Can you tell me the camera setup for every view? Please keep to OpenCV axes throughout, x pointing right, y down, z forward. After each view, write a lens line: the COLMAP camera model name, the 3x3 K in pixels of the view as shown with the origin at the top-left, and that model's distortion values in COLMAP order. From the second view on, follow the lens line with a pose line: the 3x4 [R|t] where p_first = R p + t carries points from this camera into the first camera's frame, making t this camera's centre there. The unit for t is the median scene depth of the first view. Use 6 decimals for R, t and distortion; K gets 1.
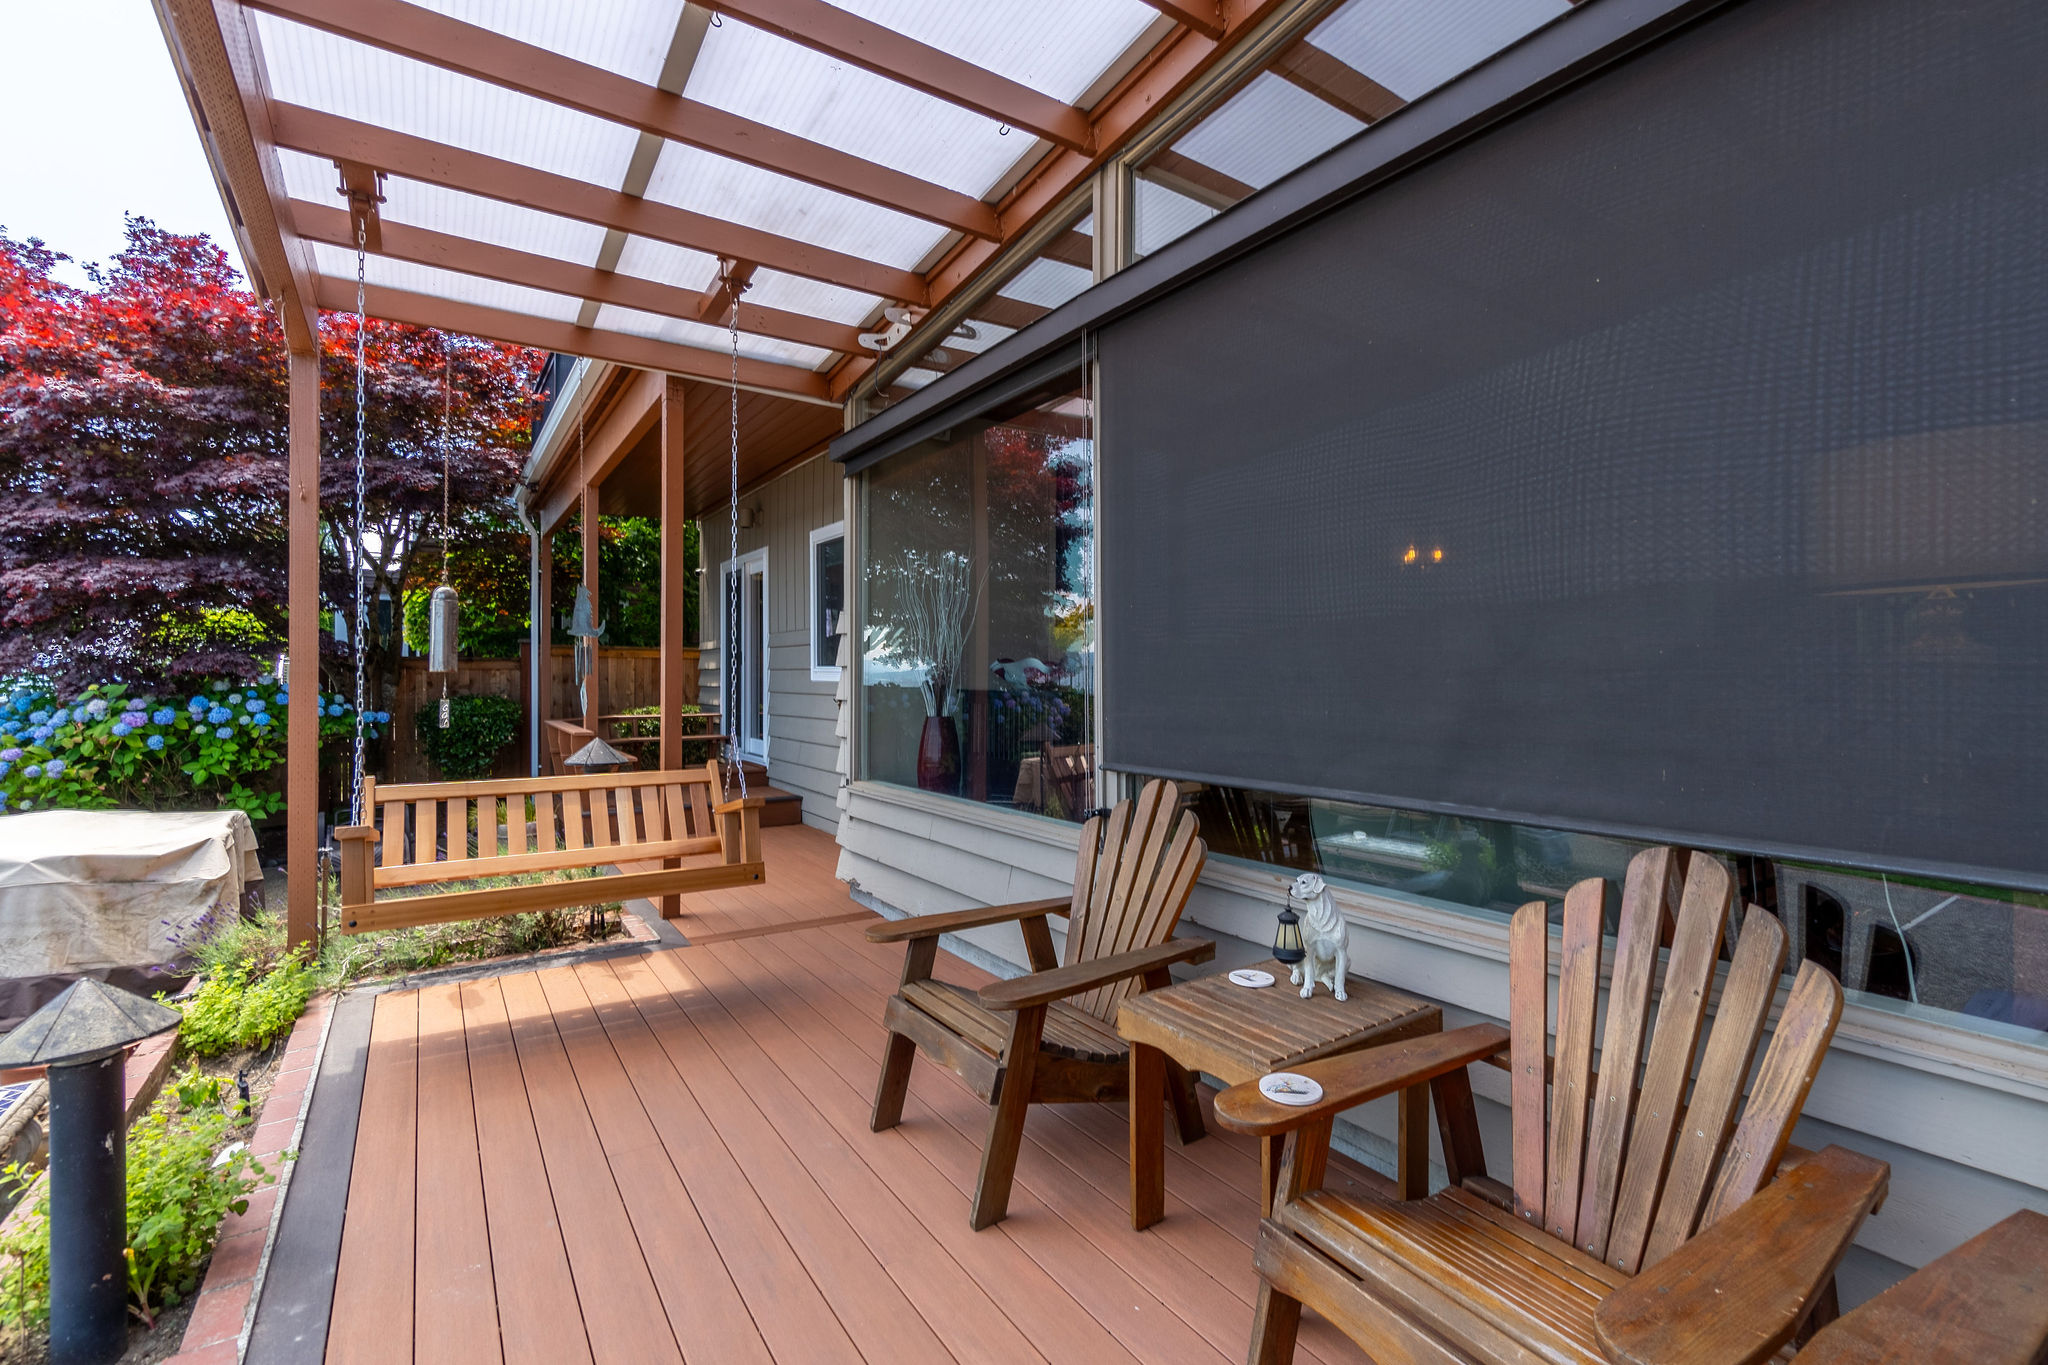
lens RADIAL K [[888.8, 0, 1048.2], [0, 888.8, 685.9], [0, 0, 1]] dist [-0.006257, 0.001034]
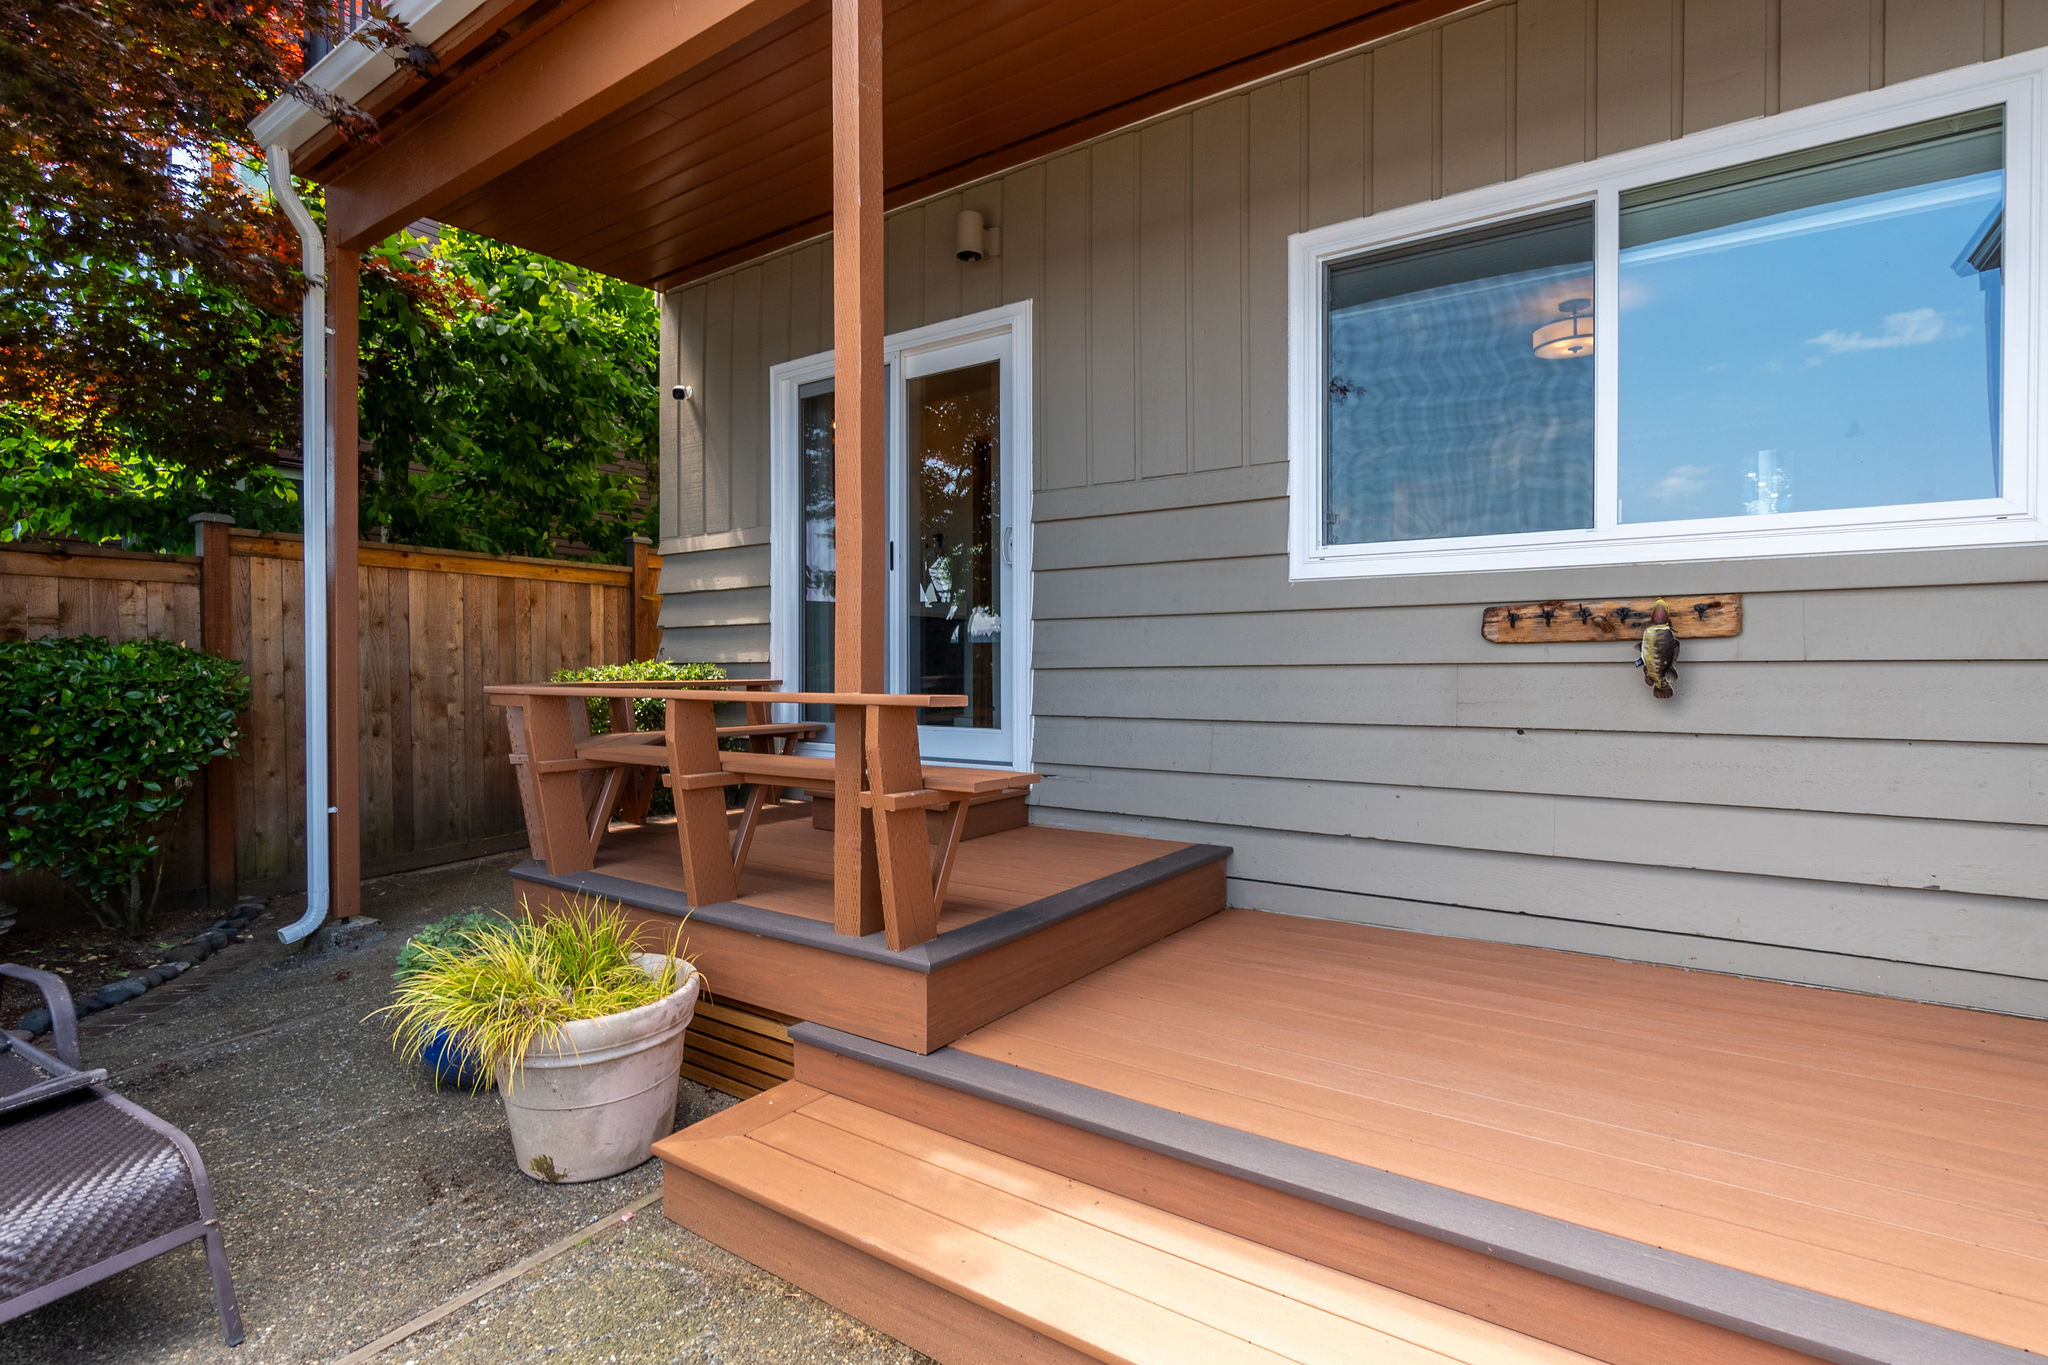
lens RADIAL K [[943.6, 0, 1079.4], [0, 943.6, 687.8], [0, 0, 1]] dist [-0.009826, 0.001222]
pose [[0.927666, -0.010838, 0.373254, -0.543865], [0.006129, 0.999886, 0.013799, 0.040270], [-0.373361, -0.010513, 0.927627, 0.618756]]
